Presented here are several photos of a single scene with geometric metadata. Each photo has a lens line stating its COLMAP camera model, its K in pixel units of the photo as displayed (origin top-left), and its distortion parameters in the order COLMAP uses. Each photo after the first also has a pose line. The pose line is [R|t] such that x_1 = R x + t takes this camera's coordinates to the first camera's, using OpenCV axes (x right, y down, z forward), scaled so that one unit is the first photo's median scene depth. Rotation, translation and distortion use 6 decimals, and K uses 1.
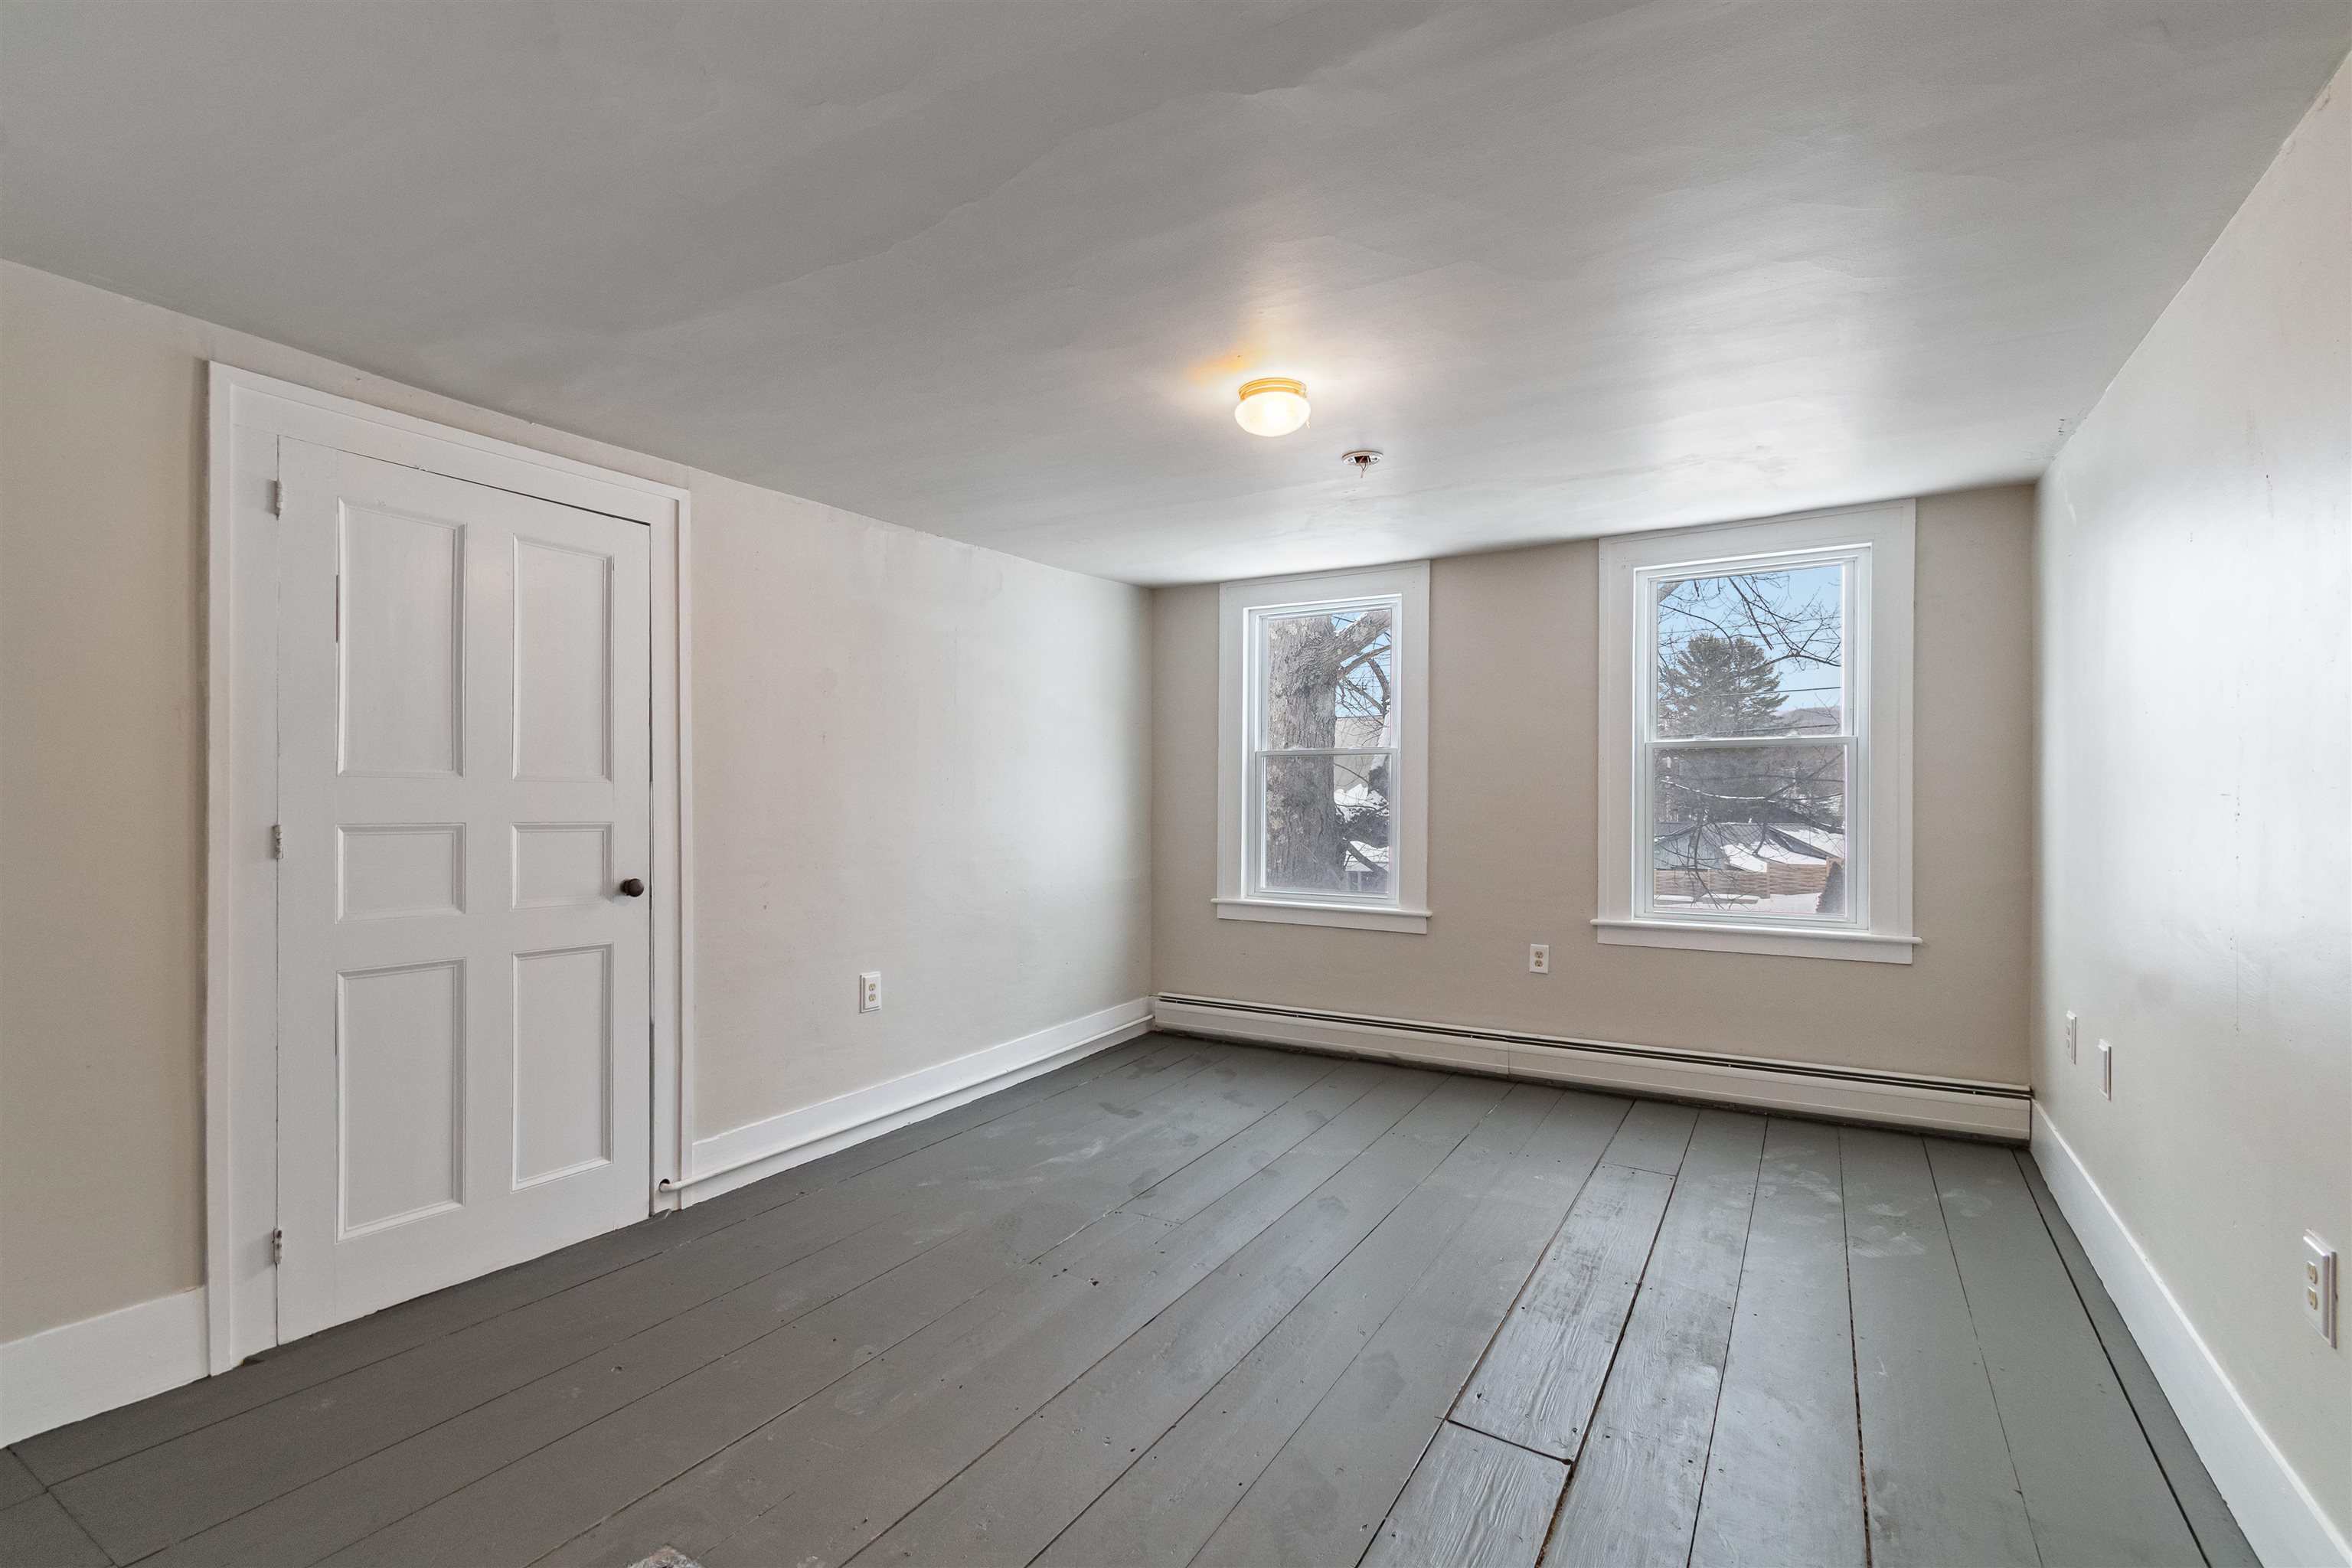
lens RADIAL K [[1051.4, 0, 1176.0], [0, 1051.4, 784.0], [0, 0, 1]] dist [-0.001545, -0.000108]
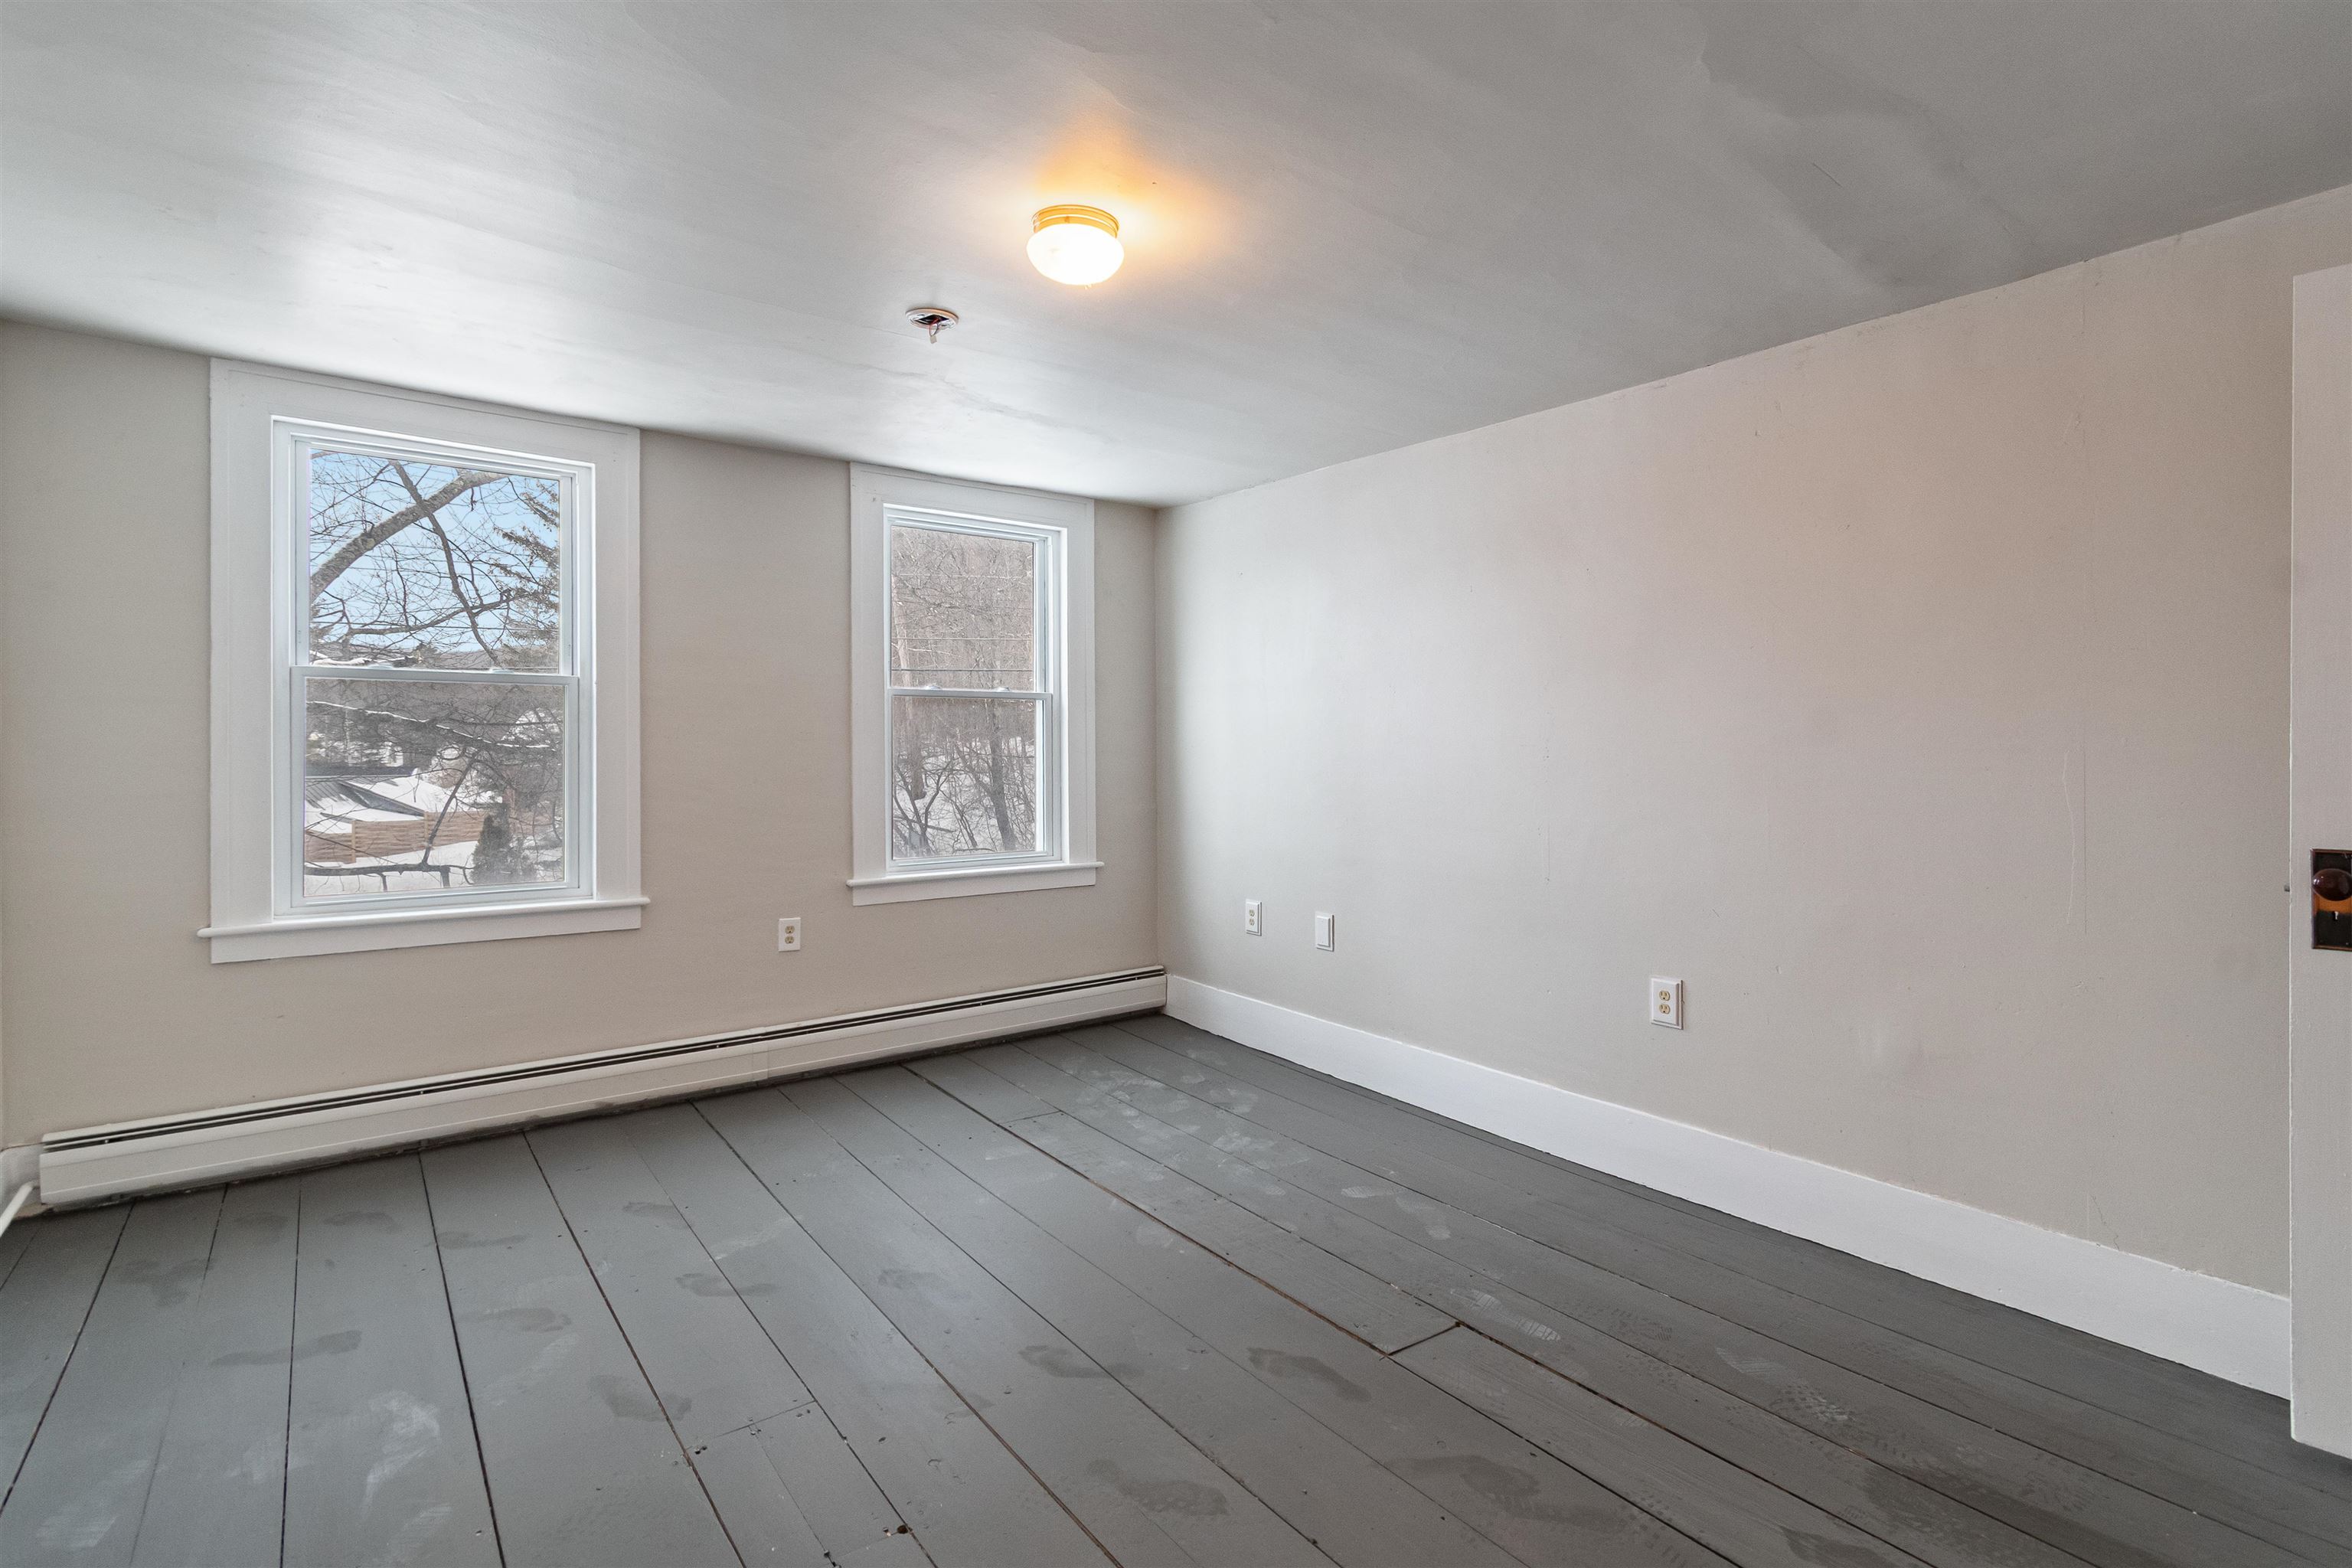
lens RADIAL K [[1112.7, 0, 1182.7], [0, 1112.7, 740.8], [0, 0, 1]] dist [-0.002016, -0.000777]
pose [[0.355553, 0.005952, 0.934637, -0.399595], [-0.013402, 0.999909, -0.001269, 0.005393], [-0.934560, -0.012075, 0.355600, 0.391067]]
